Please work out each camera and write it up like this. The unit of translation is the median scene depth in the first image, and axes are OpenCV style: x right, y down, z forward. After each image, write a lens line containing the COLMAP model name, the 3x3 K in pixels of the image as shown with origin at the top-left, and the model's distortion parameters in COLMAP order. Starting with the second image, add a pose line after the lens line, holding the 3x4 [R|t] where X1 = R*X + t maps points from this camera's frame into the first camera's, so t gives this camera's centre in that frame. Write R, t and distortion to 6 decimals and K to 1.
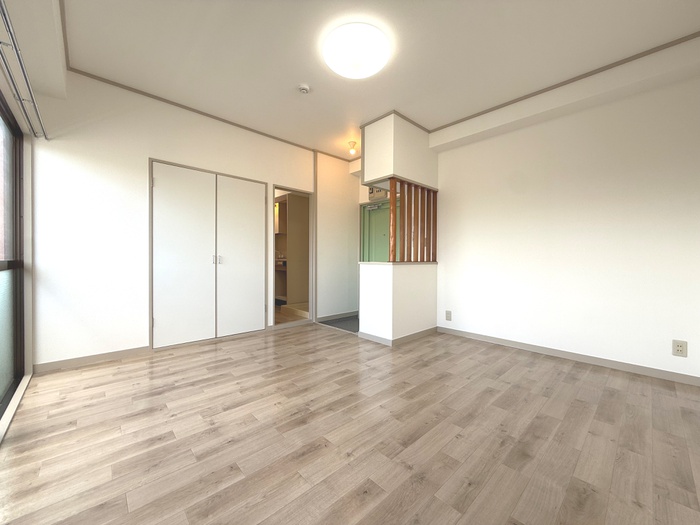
lens RADIAL K [[277.9, 0, 355.3], [0, 277.9, 256.9], [0, 0, 1]] dist [-0.003951, 0.000081]
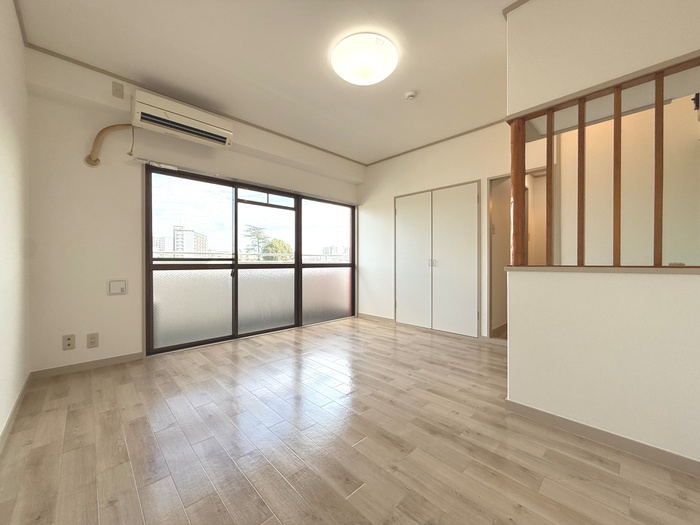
lens RADIAL K [[277.9, 0, 347.8], [0, 277.9, 274.8], [0, 0, 1]] dist [-0.003951, 0.000081]
pose [[0.007549, 0.038887, -0.999215, 0.699142], [0.007348, 0.999214, 0.038943, 0.008390], [0.999945, -0.007636, 0.007258, 0.648606]]
